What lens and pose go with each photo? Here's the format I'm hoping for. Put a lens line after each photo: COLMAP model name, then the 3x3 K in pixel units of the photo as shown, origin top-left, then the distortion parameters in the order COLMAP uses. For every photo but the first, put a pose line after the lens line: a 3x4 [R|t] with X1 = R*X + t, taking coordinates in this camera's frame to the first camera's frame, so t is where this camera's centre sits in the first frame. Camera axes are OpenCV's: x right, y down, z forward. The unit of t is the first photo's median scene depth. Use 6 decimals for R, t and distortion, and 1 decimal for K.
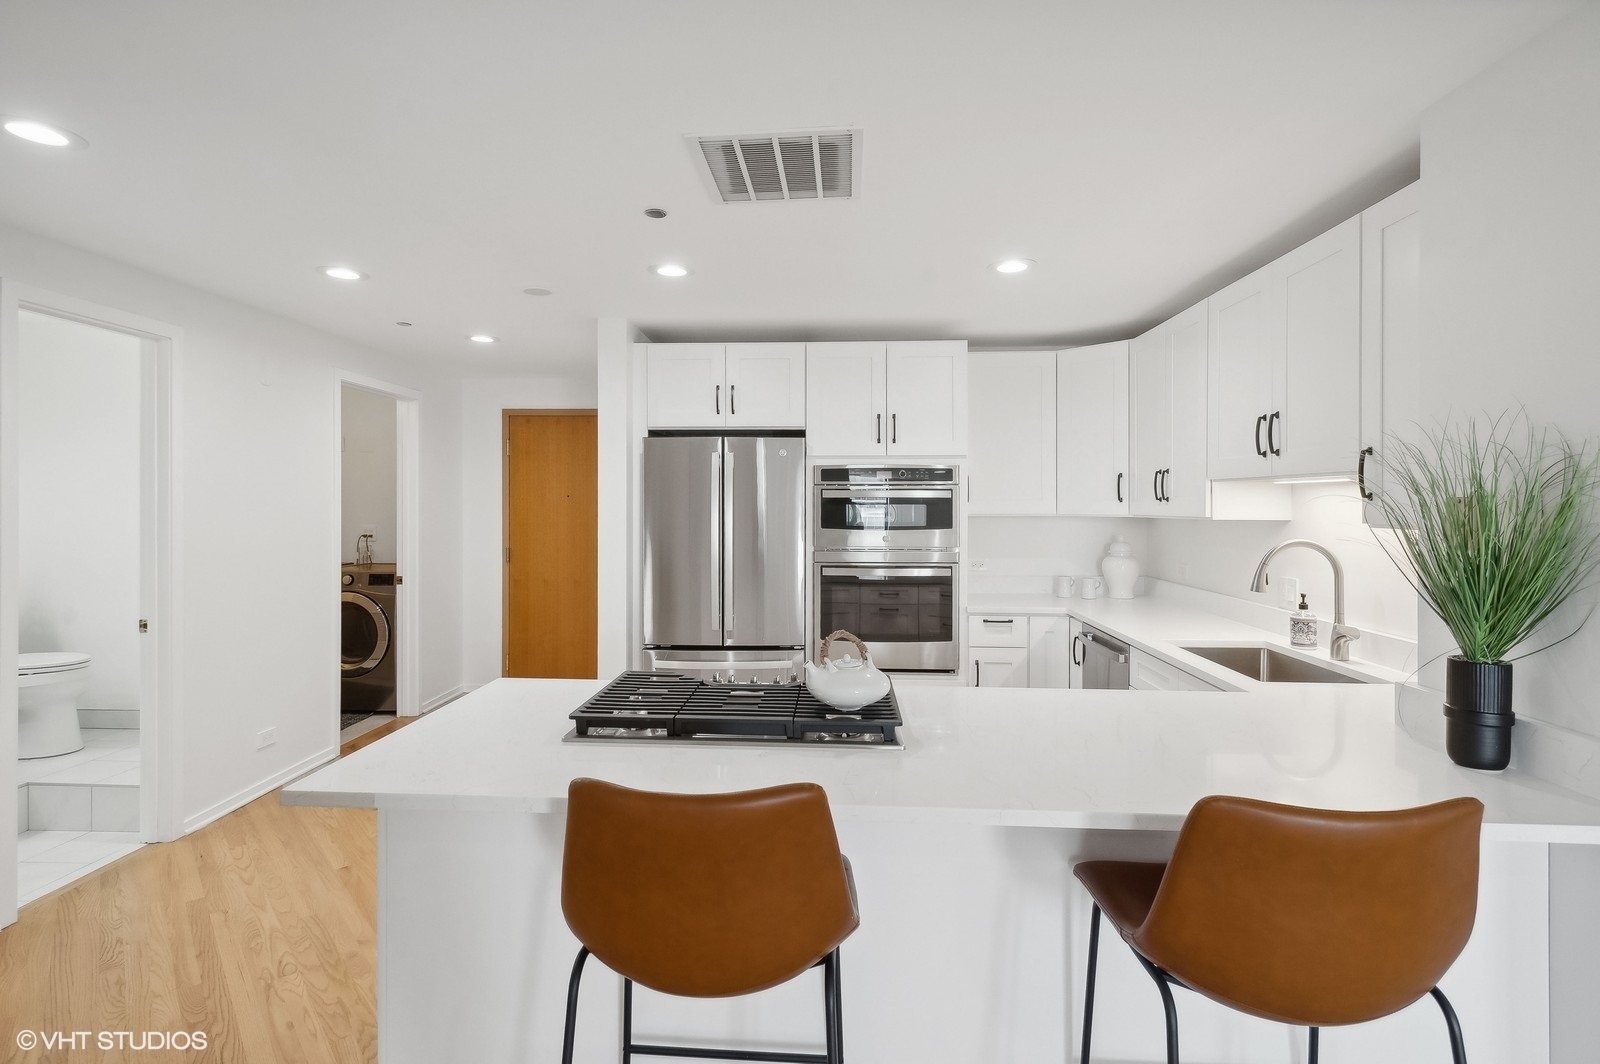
lens RADIAL K [[767.8, 0, 793.7], [0, 767.8, 505.6], [0, 0, 1]] dist [0.000820, -0.000206]
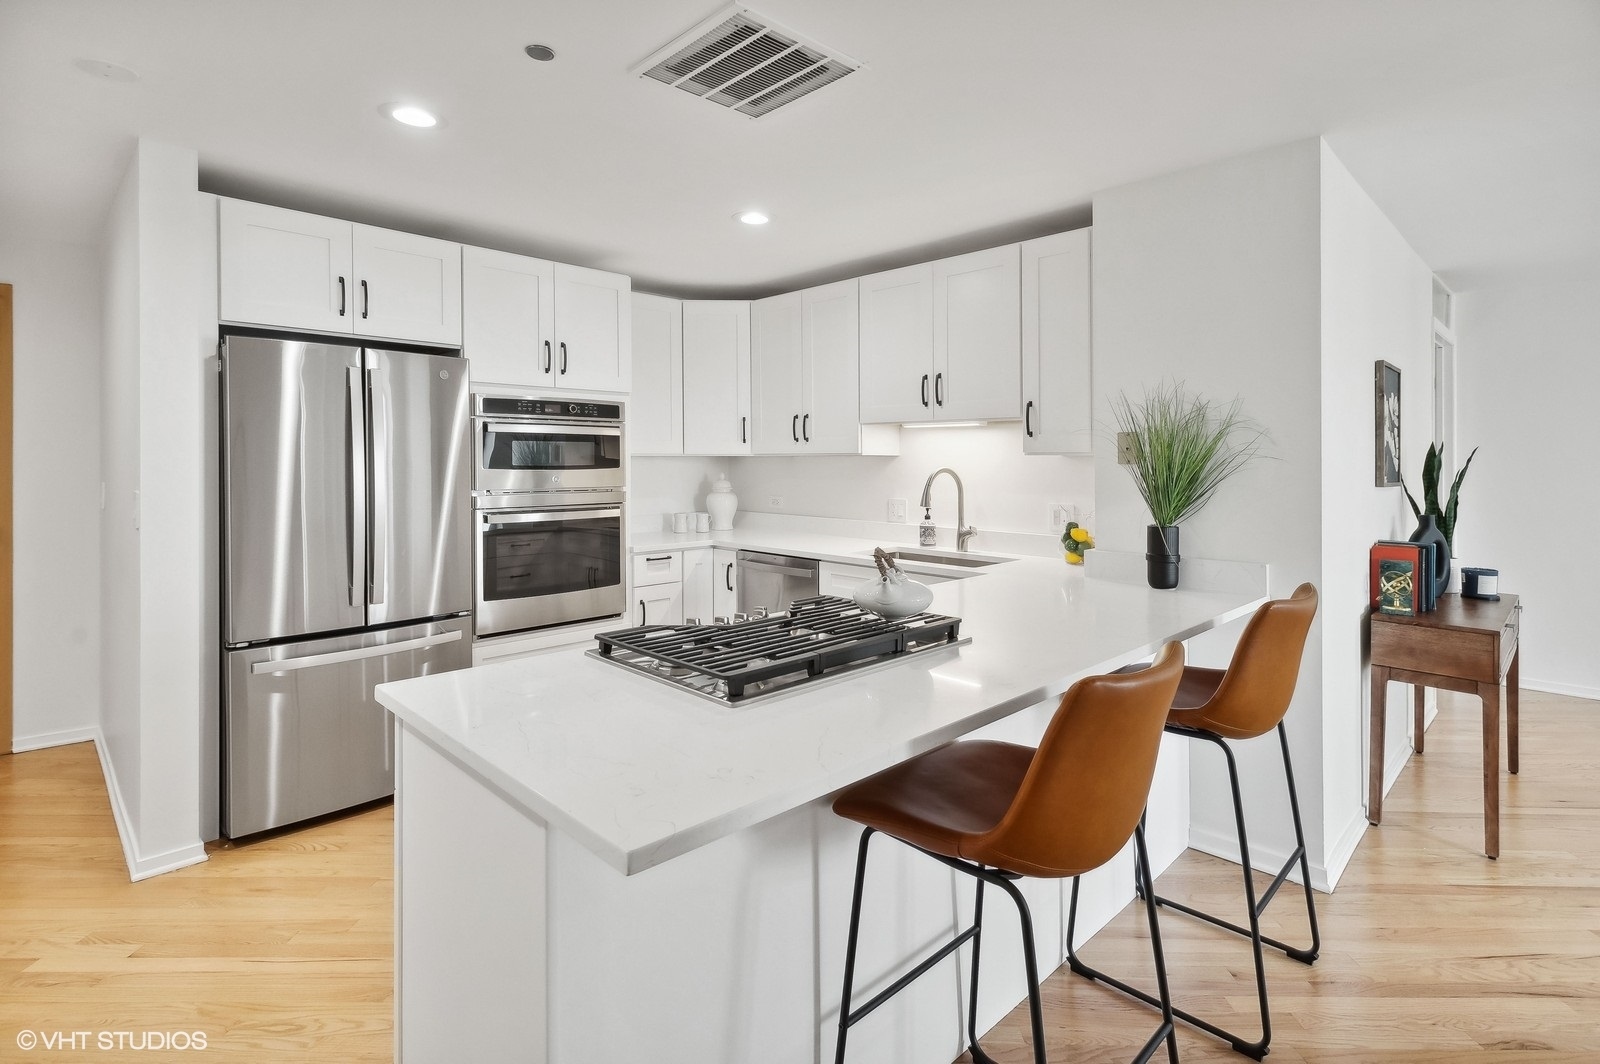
lens RADIAL K [[782.3, 0, 796.8], [0, 782.3, 466.1], [0, 0, 1]] dist [0.006948, 0.000768]
pose [[0.664484, -0.007148, 0.747268, -0.383322], [0.001062, 0.999962, 0.008620, 0.020083], [-0.747302, -0.004934, 0.664466, 0.178526]]
